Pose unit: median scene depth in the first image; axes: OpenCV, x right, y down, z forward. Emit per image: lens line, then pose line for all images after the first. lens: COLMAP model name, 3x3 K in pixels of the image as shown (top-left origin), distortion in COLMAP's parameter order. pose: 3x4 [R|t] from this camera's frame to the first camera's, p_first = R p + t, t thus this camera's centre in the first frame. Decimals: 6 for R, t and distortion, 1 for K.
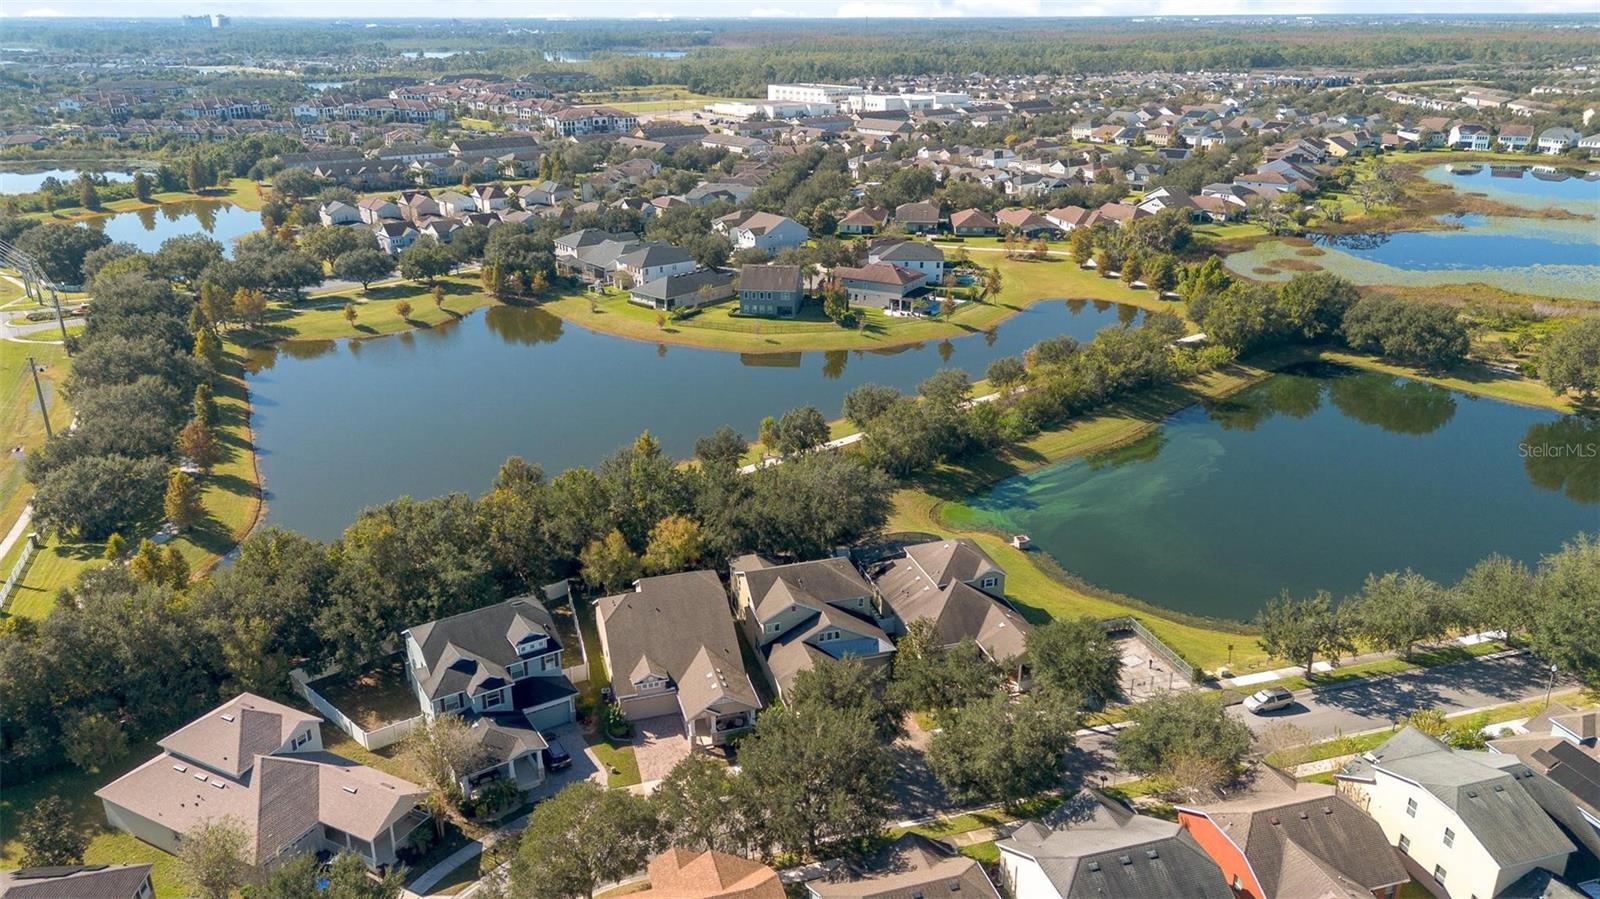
lens RADIAL K [[1132.8, 0, 794.3], [0, 1132.8, 454.8], [0, 0, 1]] dist [0.076103, -0.073451]
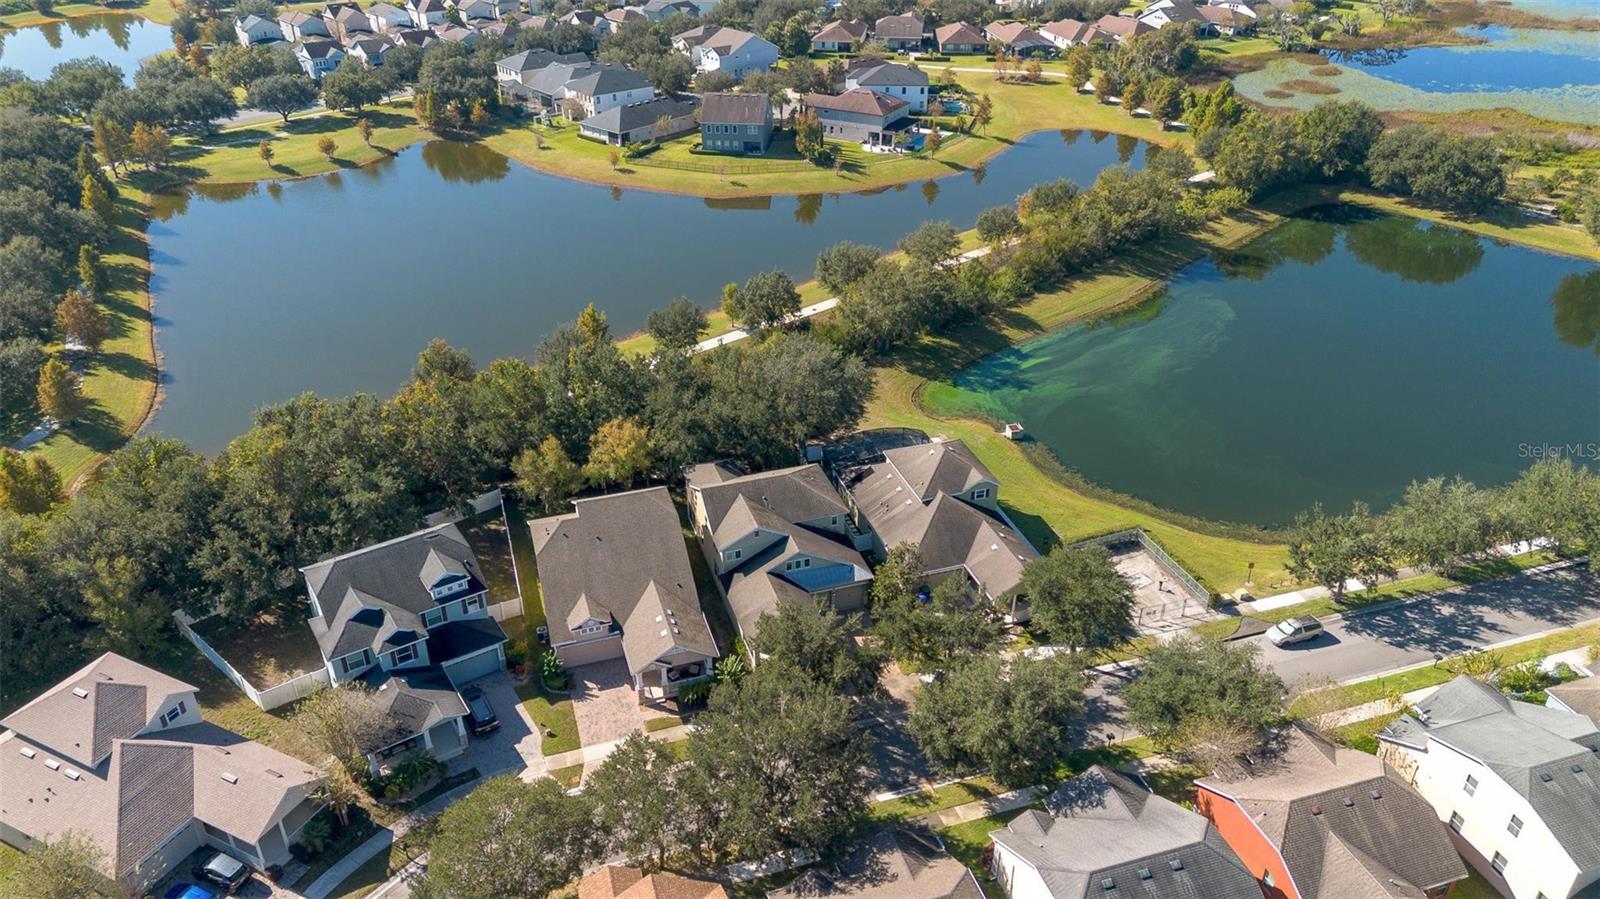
lens RADIAL K [[1132.8, 0, 794.3], [0, 1132.8, 454.8], [0, 0, 1]] dist [0.076103, -0.073451]
pose [[0.999772, -0.010509, 0.018578, 0.008634], [0.007504, 0.987886, 0.155000, -0.039095], [-0.019982, -0.154825, 0.987740, 0.101846]]
